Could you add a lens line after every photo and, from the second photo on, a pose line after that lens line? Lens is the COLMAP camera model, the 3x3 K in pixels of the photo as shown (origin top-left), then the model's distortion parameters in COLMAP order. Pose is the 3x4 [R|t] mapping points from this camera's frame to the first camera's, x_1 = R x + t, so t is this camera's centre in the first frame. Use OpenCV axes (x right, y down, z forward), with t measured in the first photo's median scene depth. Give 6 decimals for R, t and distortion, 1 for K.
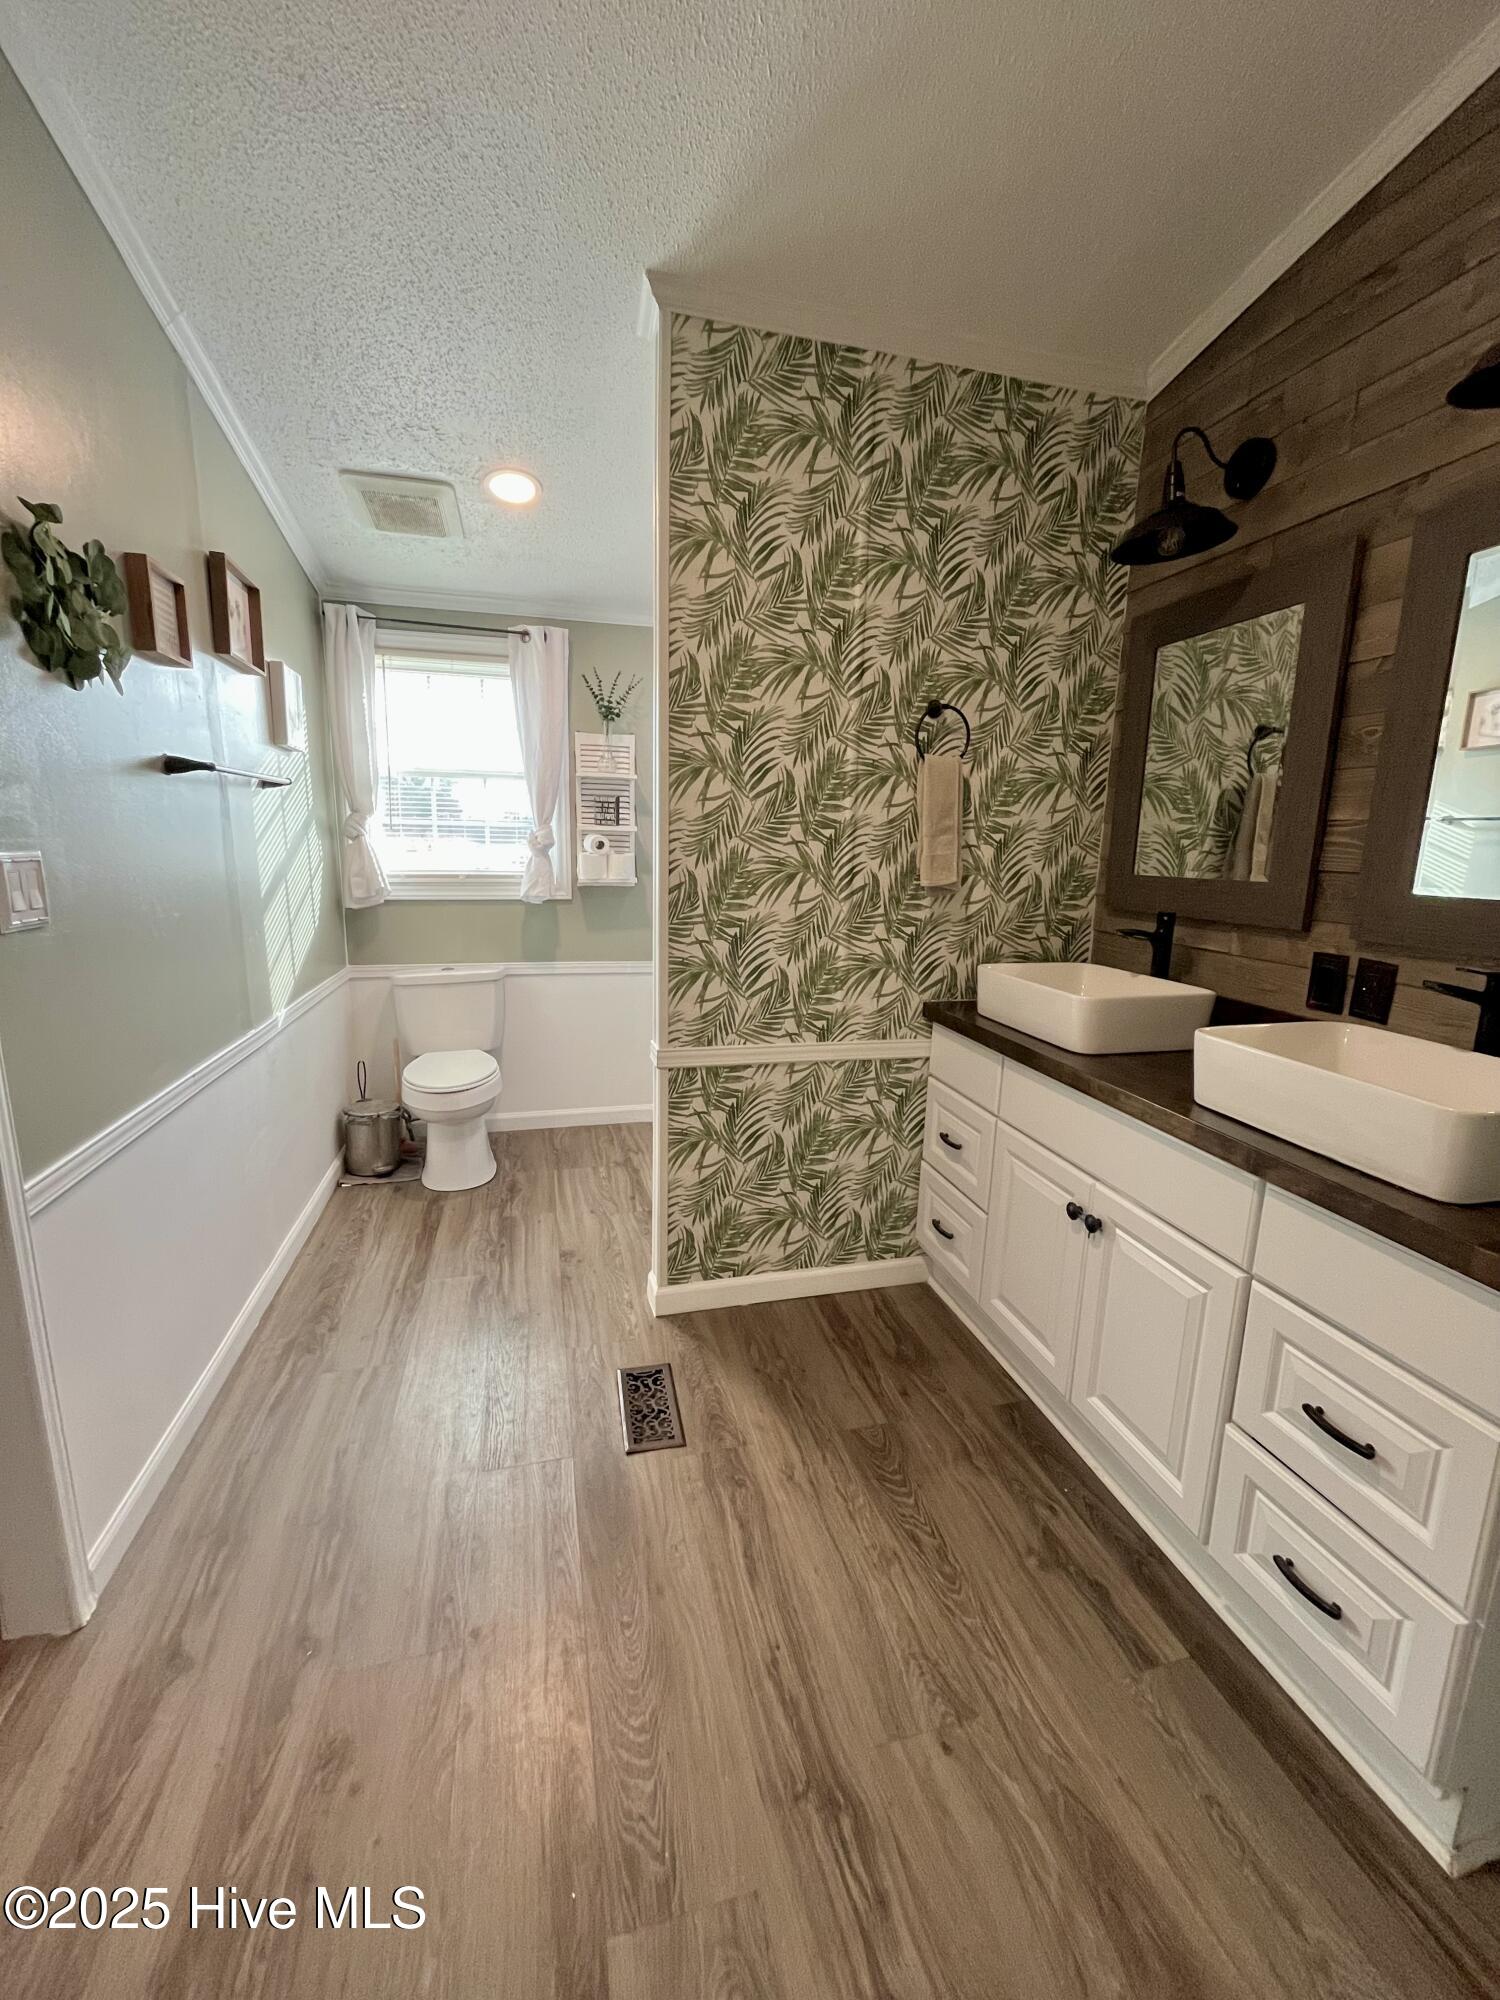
lens RADIAL K [[808.2, 0, 746.1], [0, 808.2, 992.3], [0, 0, 1]] dist [-0.003154, -0.000365]
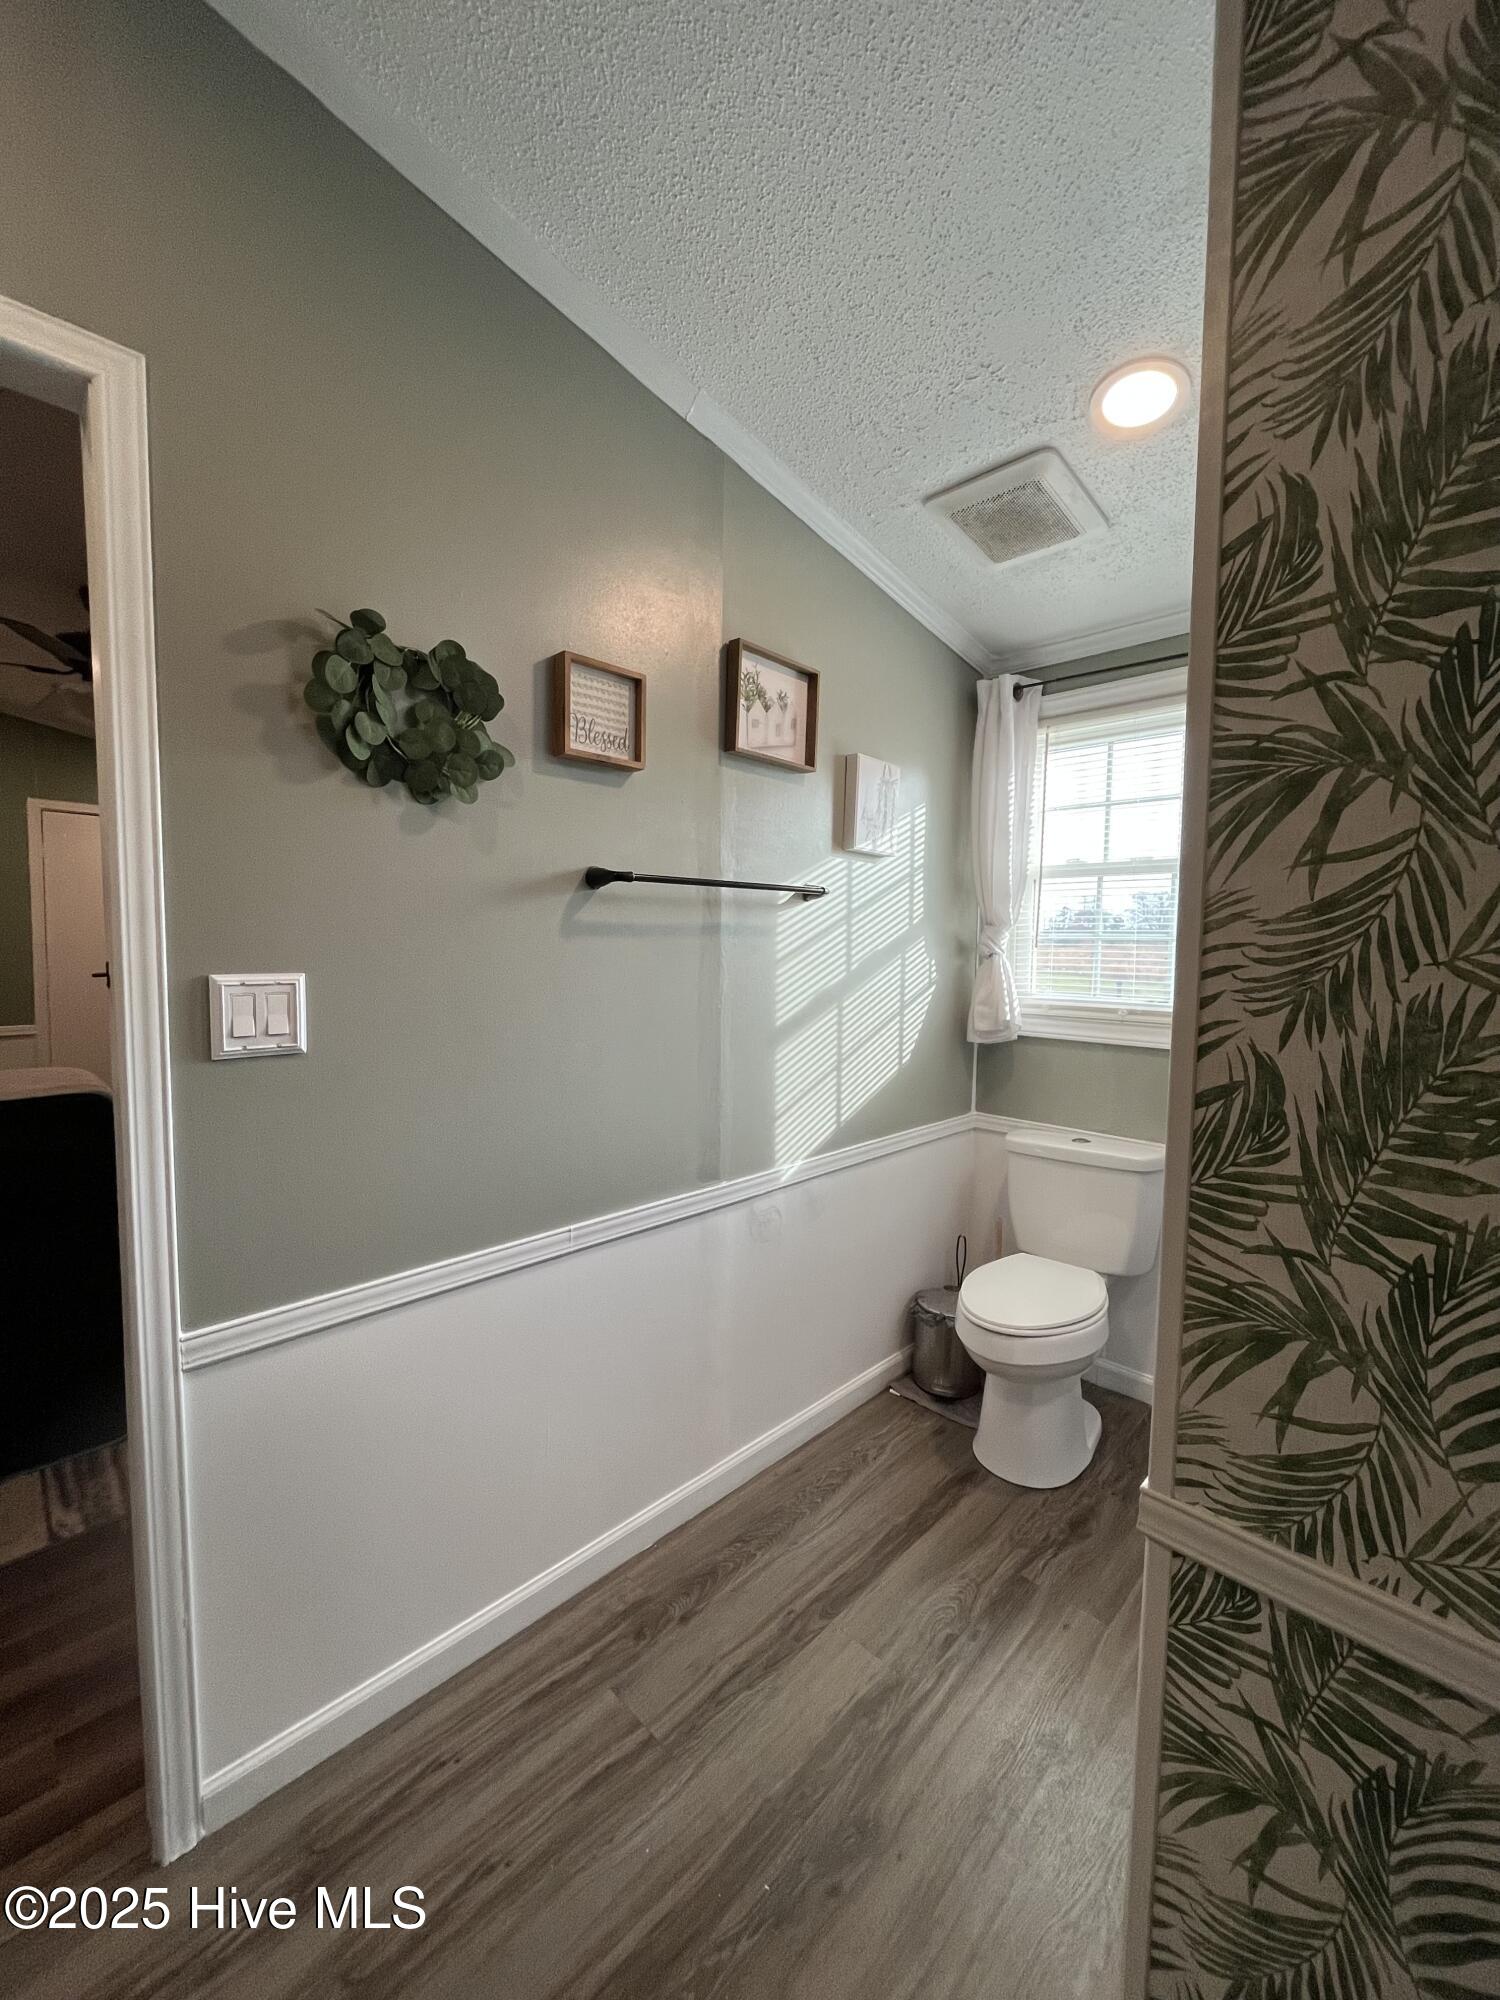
lens RADIAL K [[808.2, 0, 747.2], [0, 808.2, 996.1], [0, 0, 1]] dist [-0.003154, -0.000365]
pose [[0.521159, 0.046288, -0.852203, 0.114646], [-0.162405, 0.985661, -0.045781, -0.116332], [0.837865, 0.162262, 0.521204, 0.580547]]
